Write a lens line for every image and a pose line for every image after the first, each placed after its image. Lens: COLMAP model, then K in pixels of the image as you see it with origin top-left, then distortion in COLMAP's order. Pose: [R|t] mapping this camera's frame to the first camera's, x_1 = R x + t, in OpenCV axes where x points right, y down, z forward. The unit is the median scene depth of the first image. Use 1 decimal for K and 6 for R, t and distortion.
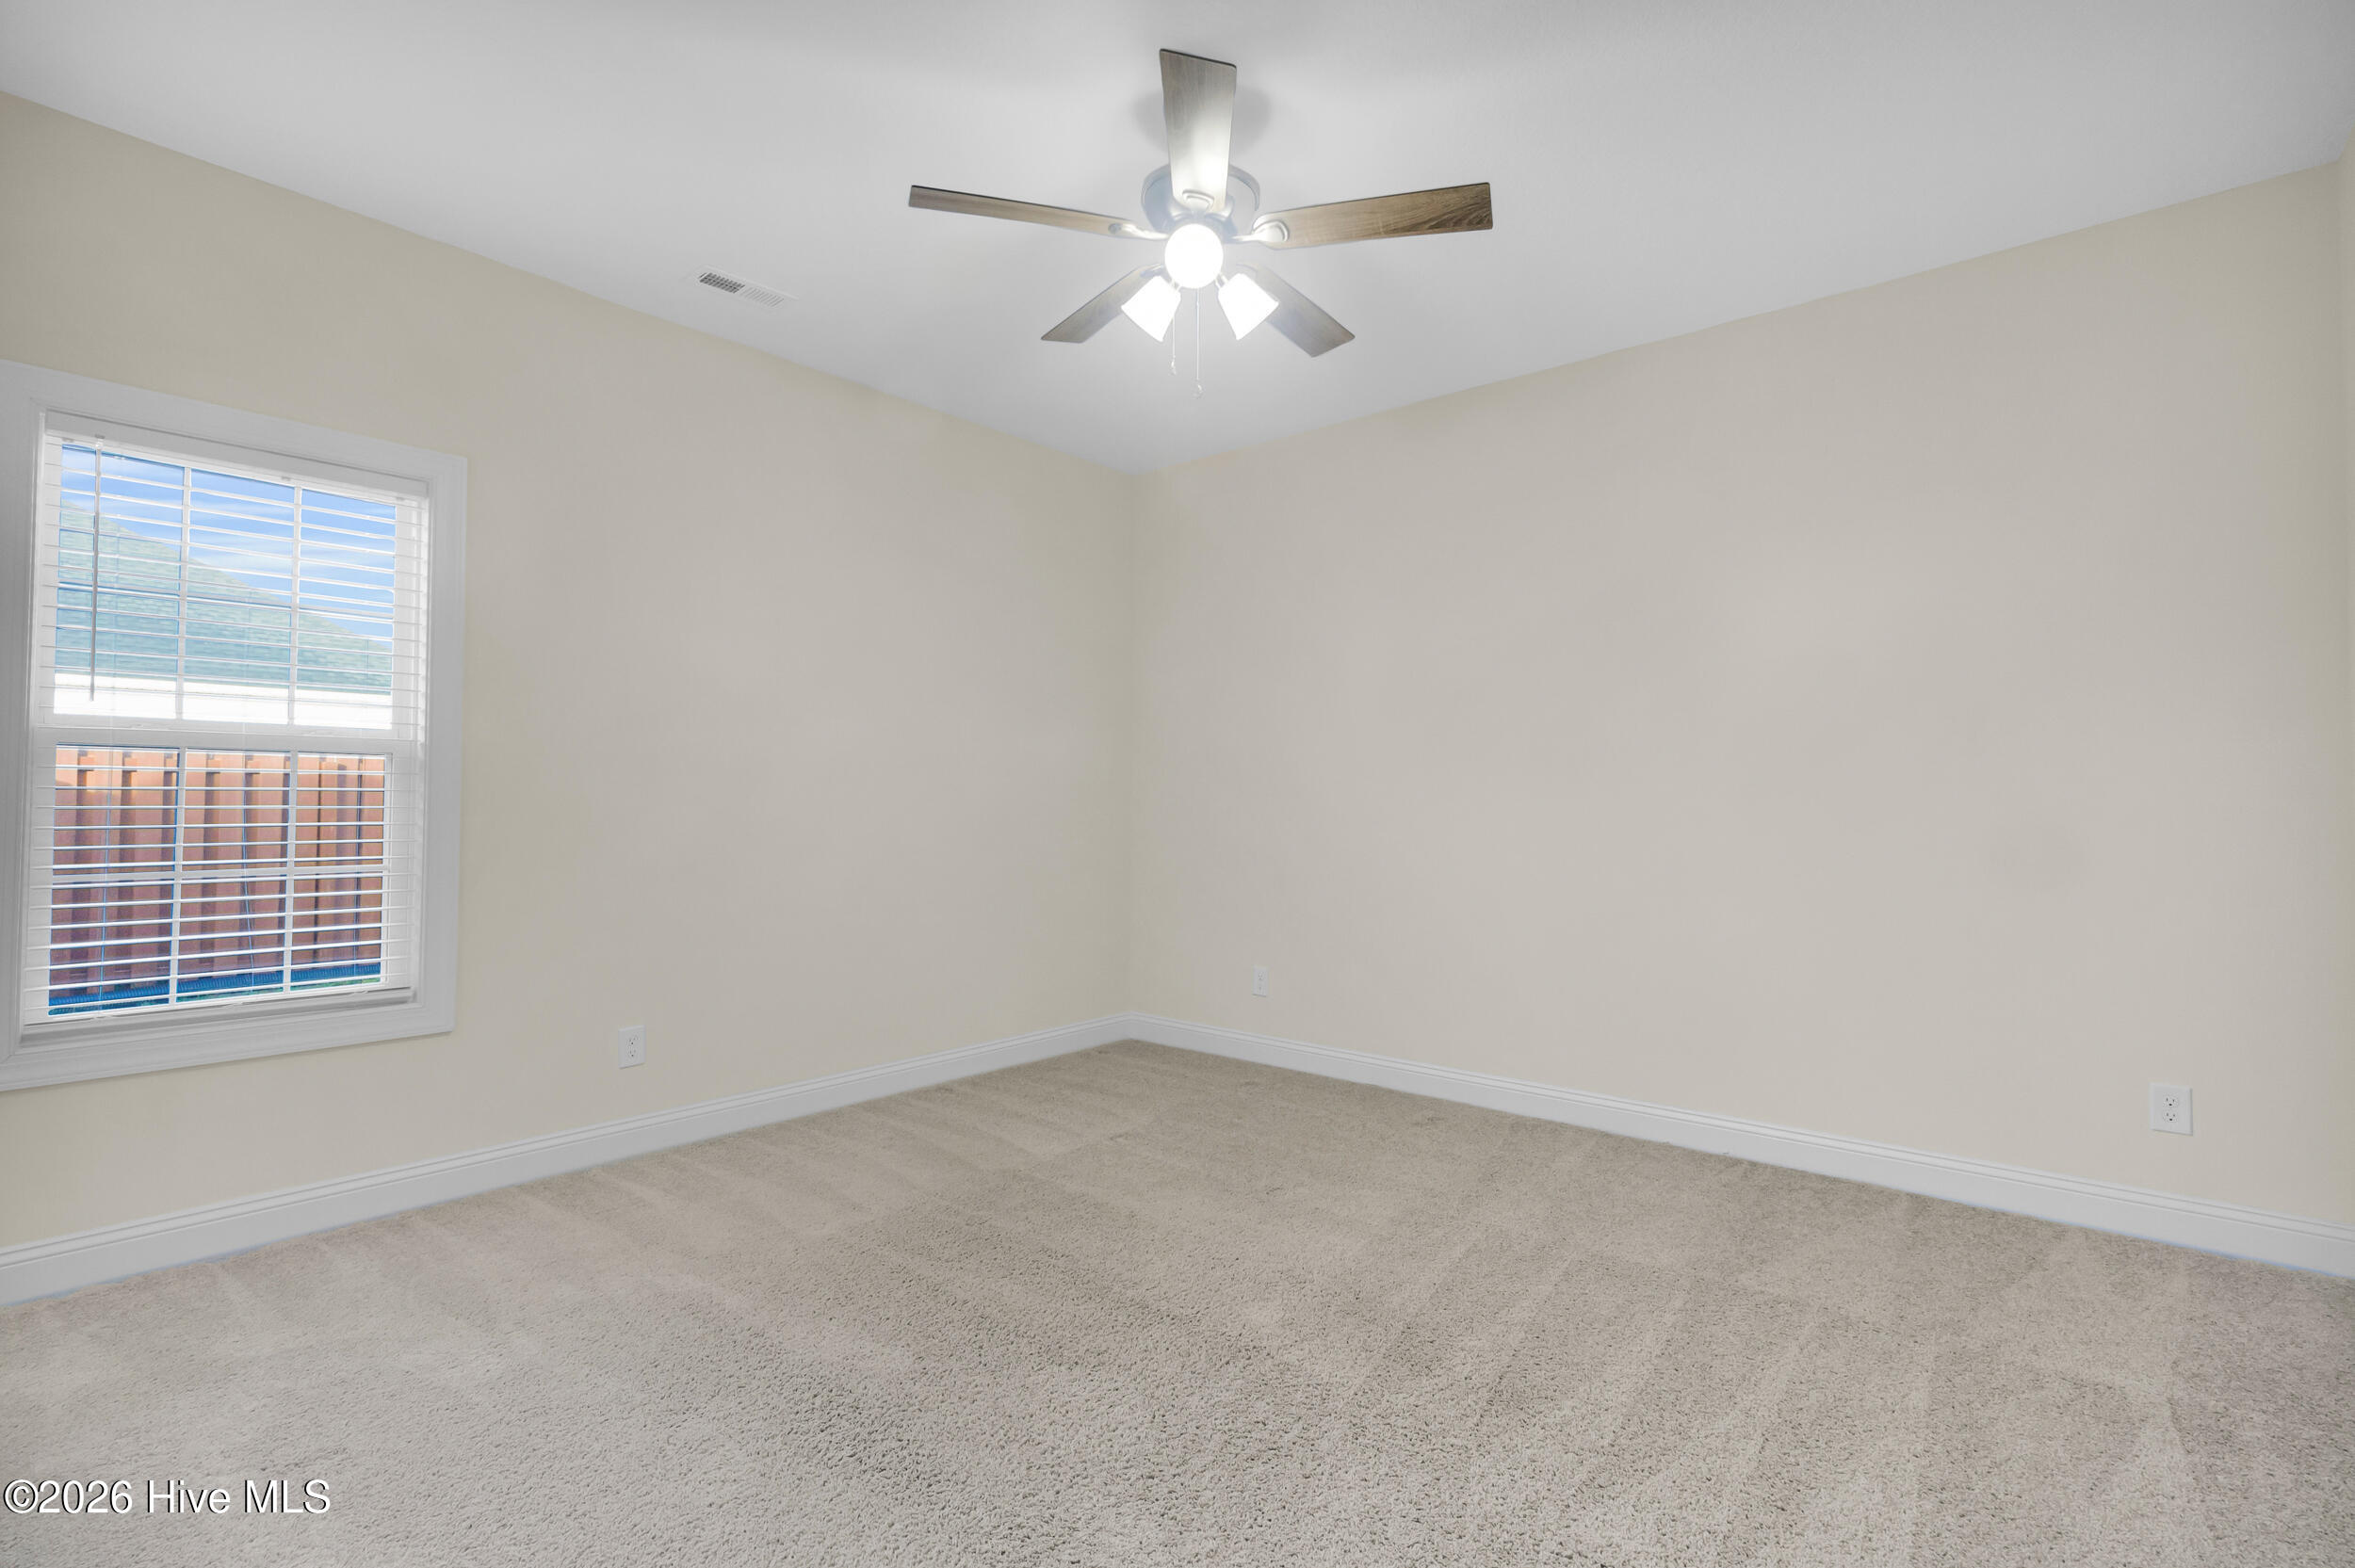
lens RADIAL K [[1039.1, 0, 1177.5], [0, 1039.1, 784.0], [0, 0, 1]] dist [0.000058, -0.000196]
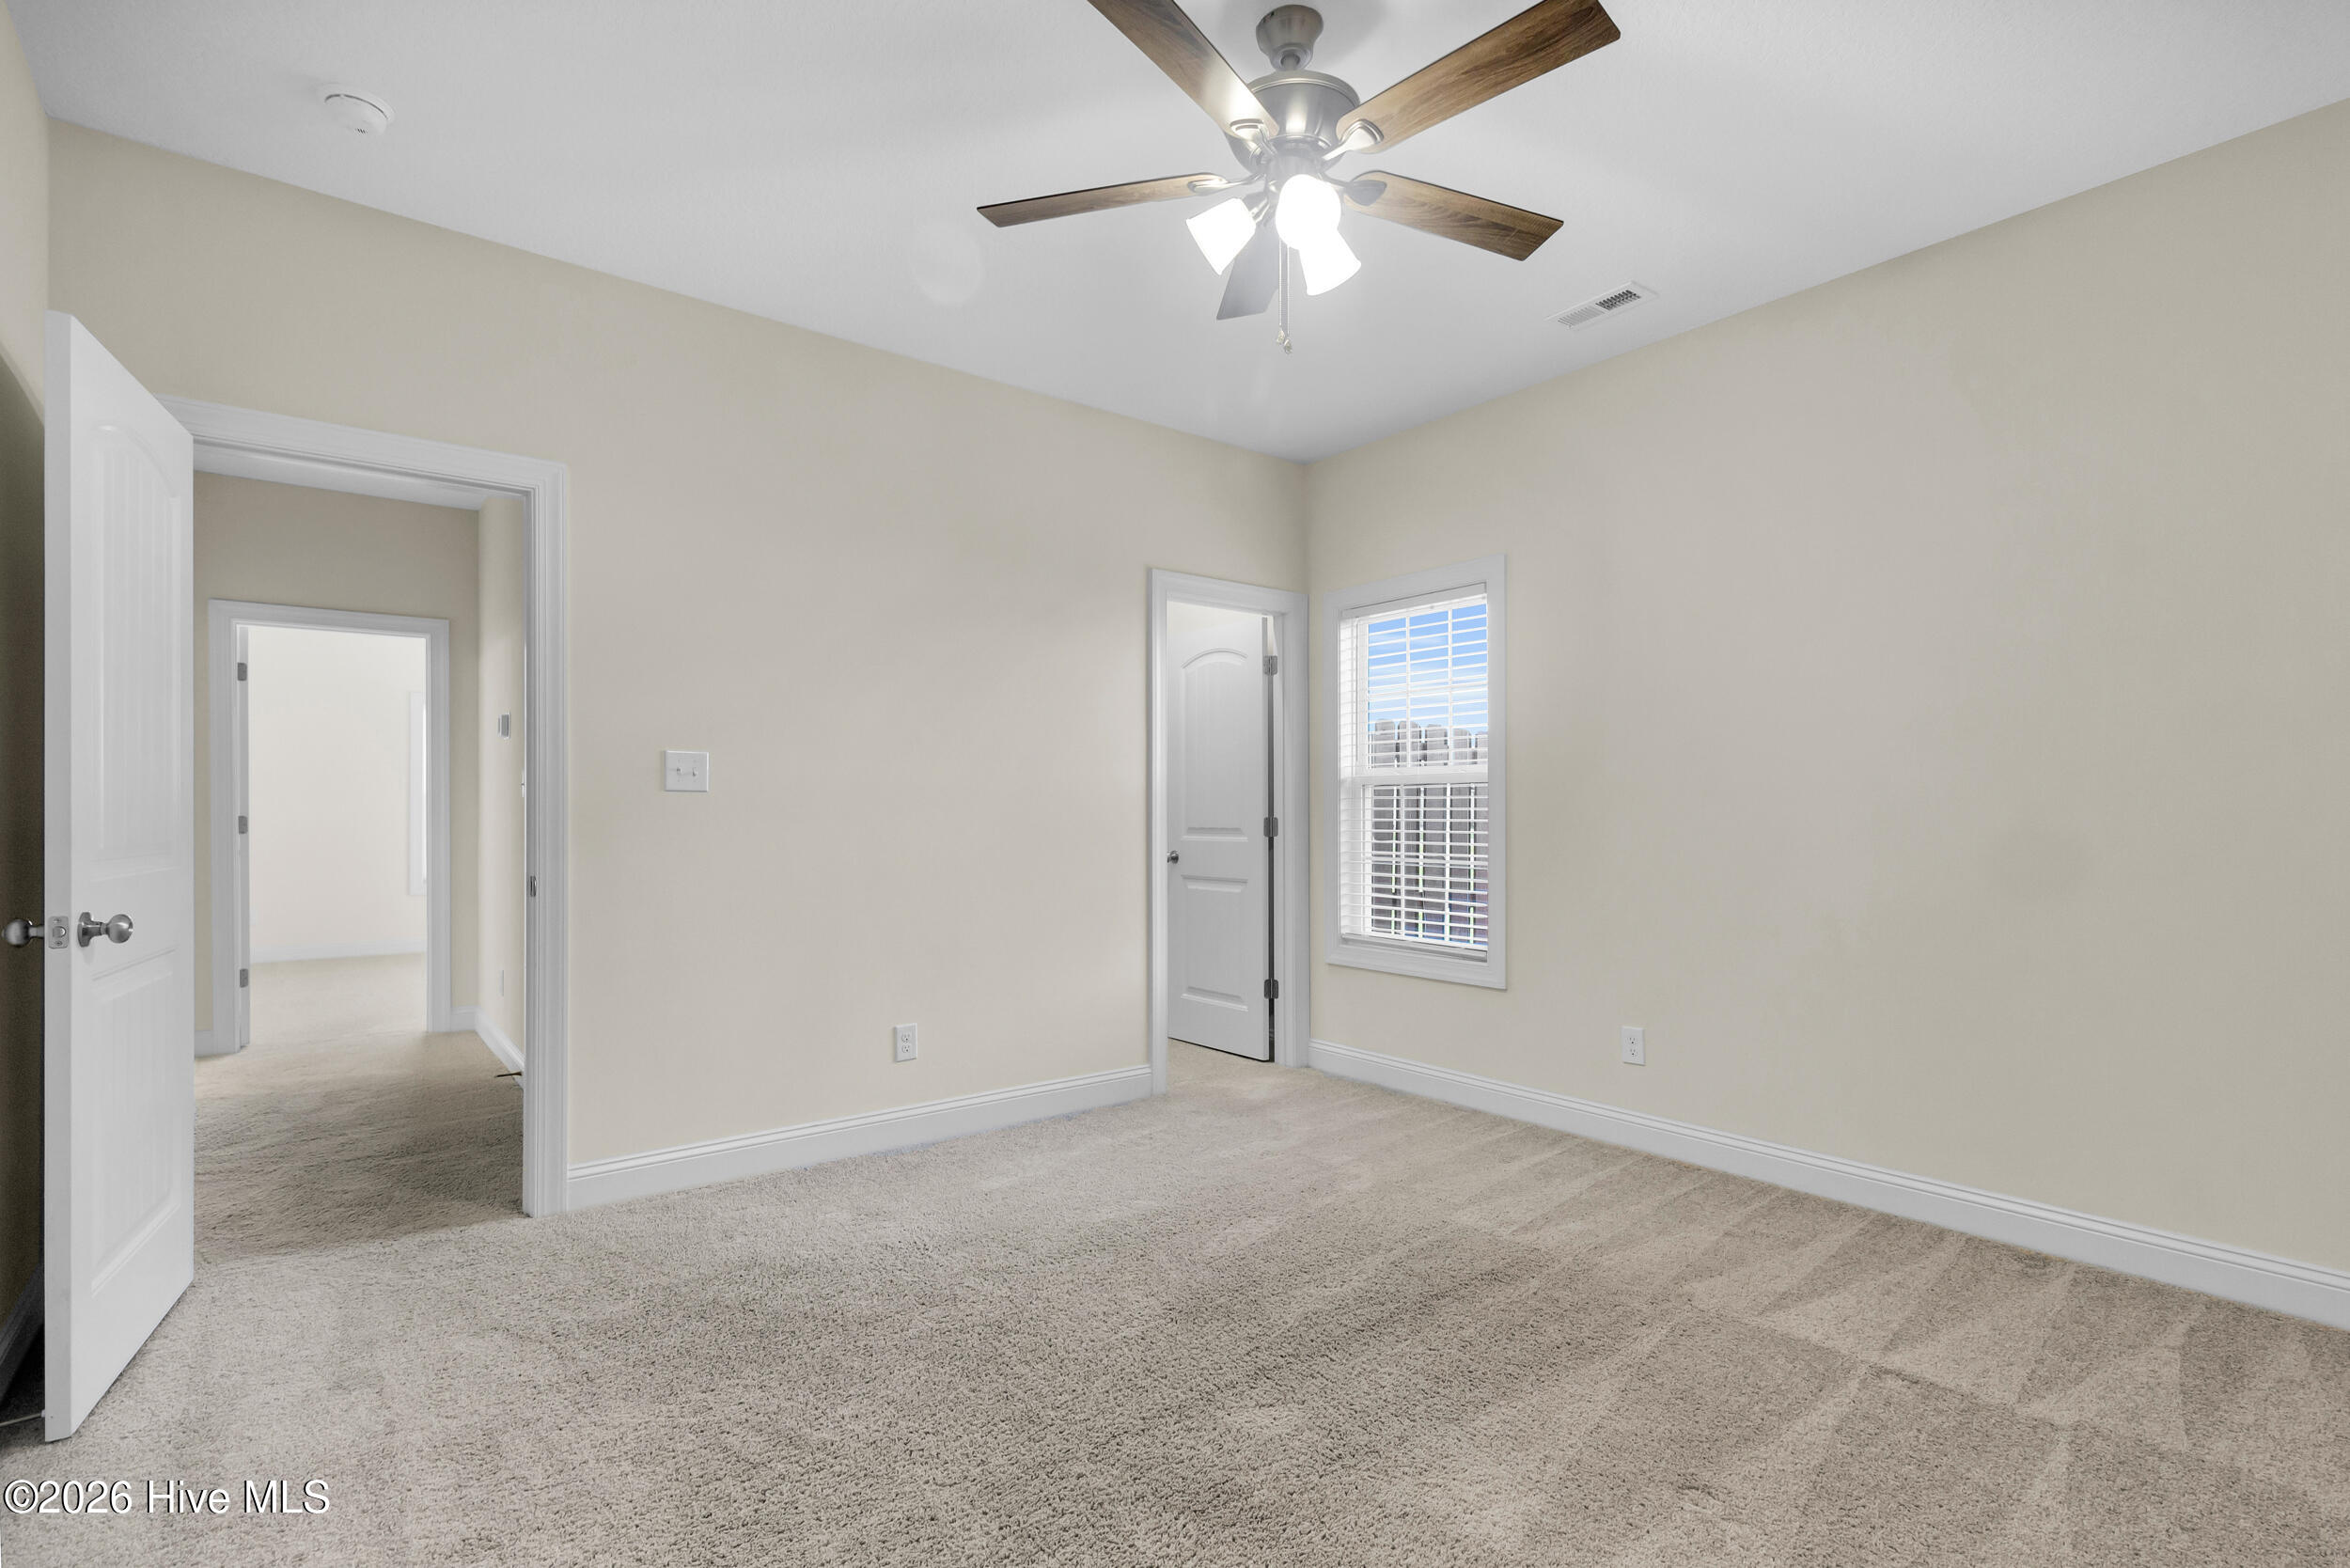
lens RADIAL K [[1114.2, 0, 1162.0], [0, 1114.2, 800.8], [0, 0, 1]] dist [0.008375, 0.000619]
pose [[-0.197606, -0.014354, -0.980177, 0.833715], [0.022887, 0.999553, -0.019252, 0.016142], [0.980014, -0.026237, -0.197189, 0.912000]]
